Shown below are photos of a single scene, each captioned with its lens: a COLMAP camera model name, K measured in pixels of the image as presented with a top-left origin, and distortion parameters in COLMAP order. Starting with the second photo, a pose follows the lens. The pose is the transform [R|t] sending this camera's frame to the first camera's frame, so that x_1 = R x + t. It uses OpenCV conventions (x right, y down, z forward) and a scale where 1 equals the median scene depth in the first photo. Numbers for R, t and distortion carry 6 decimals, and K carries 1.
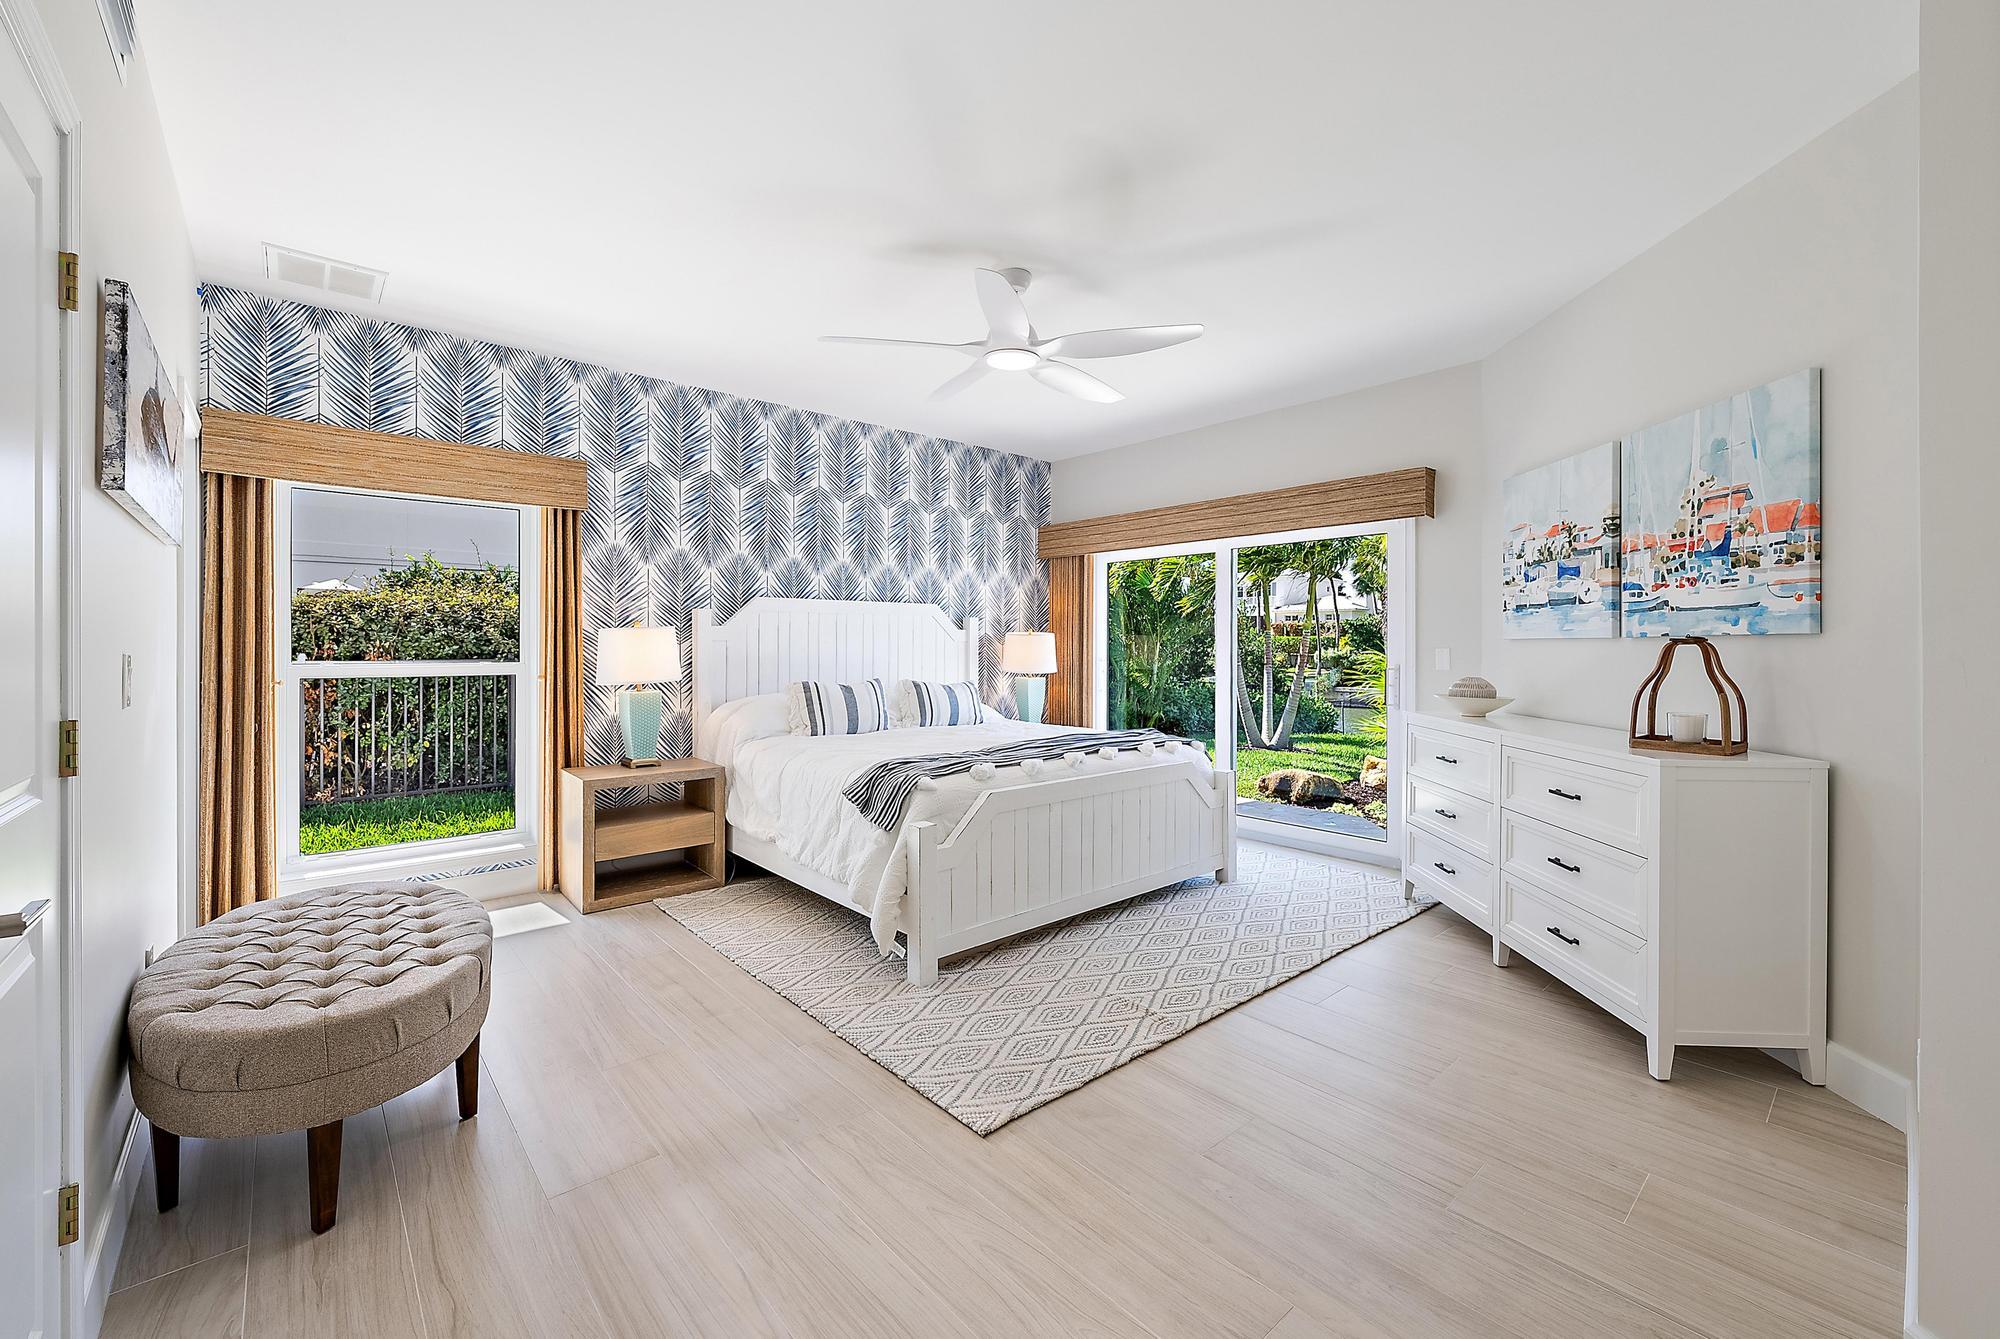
lens RADIAL K [[770.8, 0, 1009.3], [0, 770.8, 656.6], [0, 0, 1]] dist [-0.001386, -0.000244]
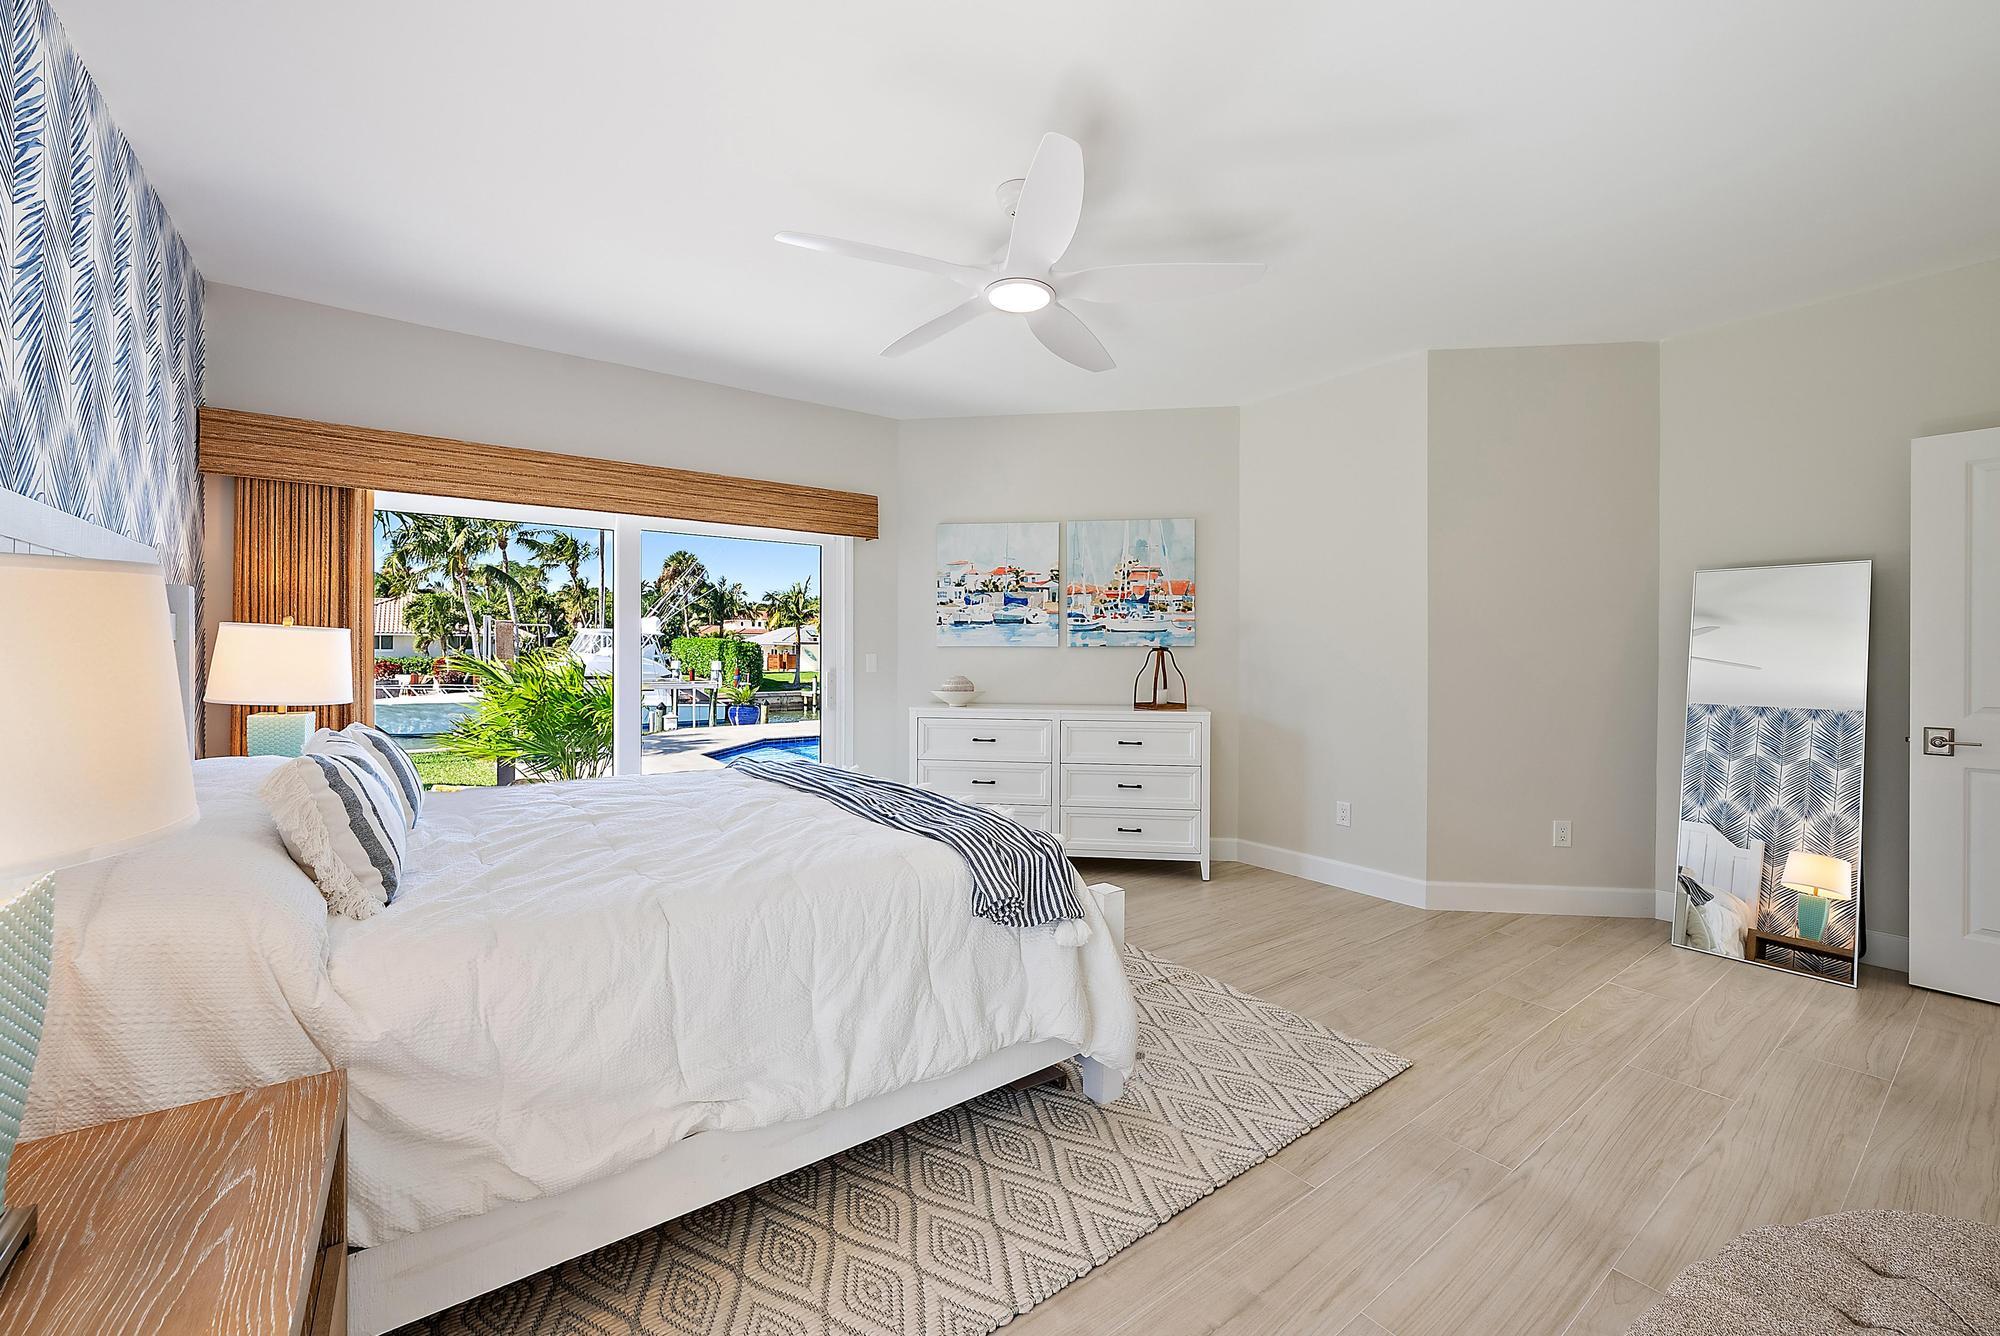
lens RADIAL K [[780.3, 0, 1000.6], [0, 780.3, 656.4], [0, 0, 1]] dist [0.000420, 0.000210]
pose [[0.116118, -0.006741, 0.993213, -0.873429], [0.012416, 0.999909, 0.005335, -0.015434], [-0.993158, 0.011712, 0.116191, 0.995100]]
